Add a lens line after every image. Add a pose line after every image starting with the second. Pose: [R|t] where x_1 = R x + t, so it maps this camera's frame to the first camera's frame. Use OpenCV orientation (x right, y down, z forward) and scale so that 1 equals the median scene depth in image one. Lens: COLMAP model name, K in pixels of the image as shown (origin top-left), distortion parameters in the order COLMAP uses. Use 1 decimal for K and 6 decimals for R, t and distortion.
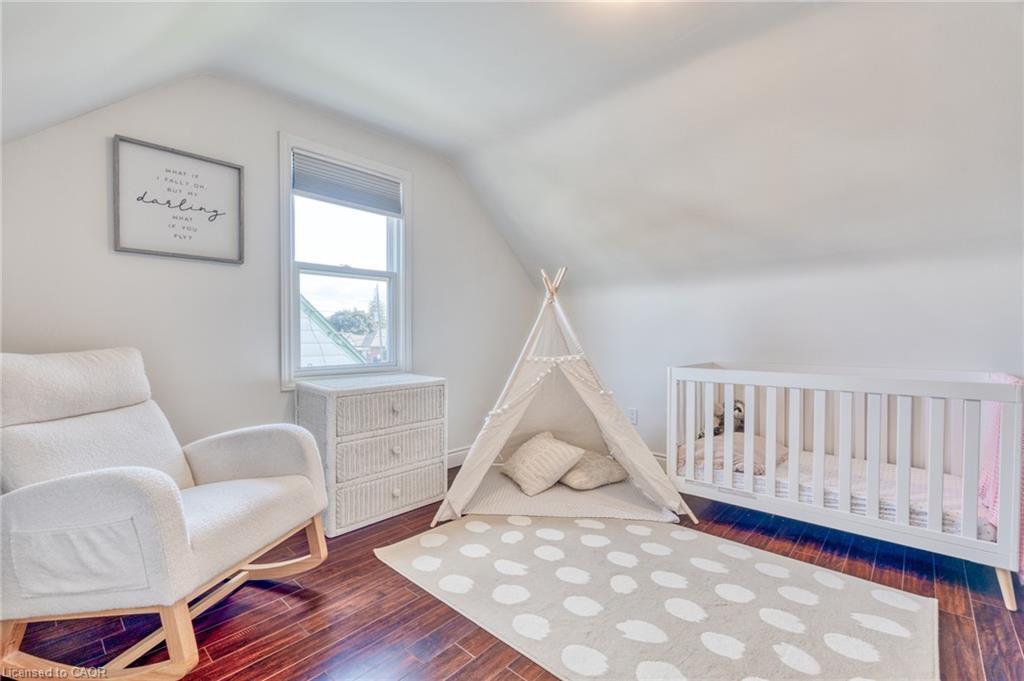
lens RADIAL K [[448.5, 0, 514.2], [0, 448.5, 342.3], [0, 0, 1]] dist [-0.004165, 0.000604]
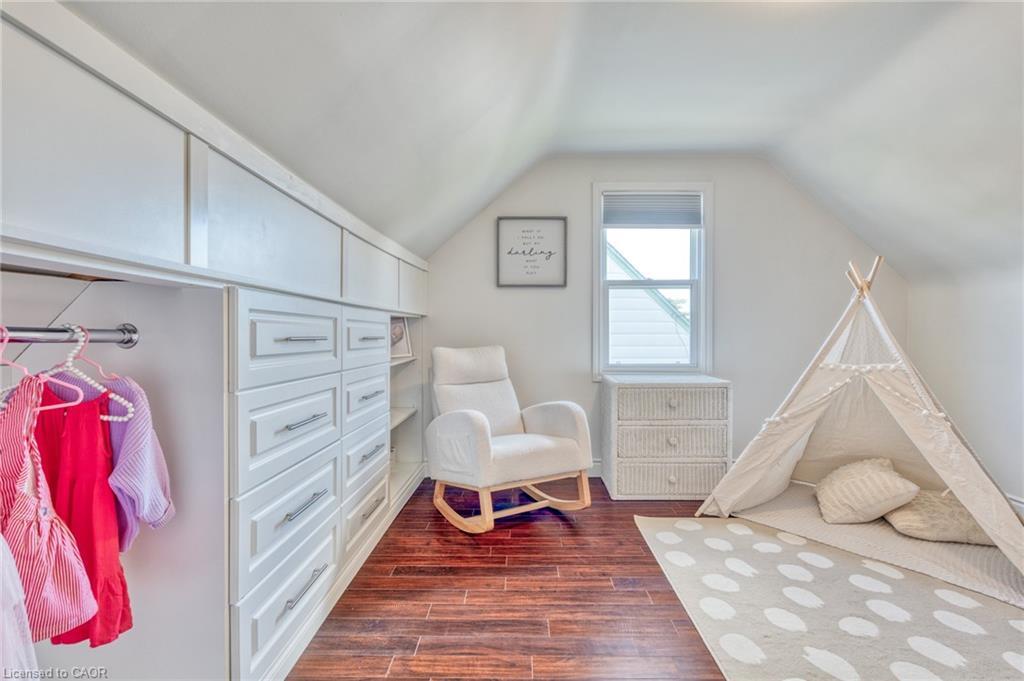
lens RADIAL K [[448.5, 0, 501.2], [0, 448.5, 342.0], [0, 0, 1]] dist [-0.004165, 0.000604]
pose [[0.660540, 0.007920, -0.750749, 0.302065], [-0.013932, 0.999901, -0.001709, 0.000472], [0.750661, 0.011588, 0.660585, -0.066473]]
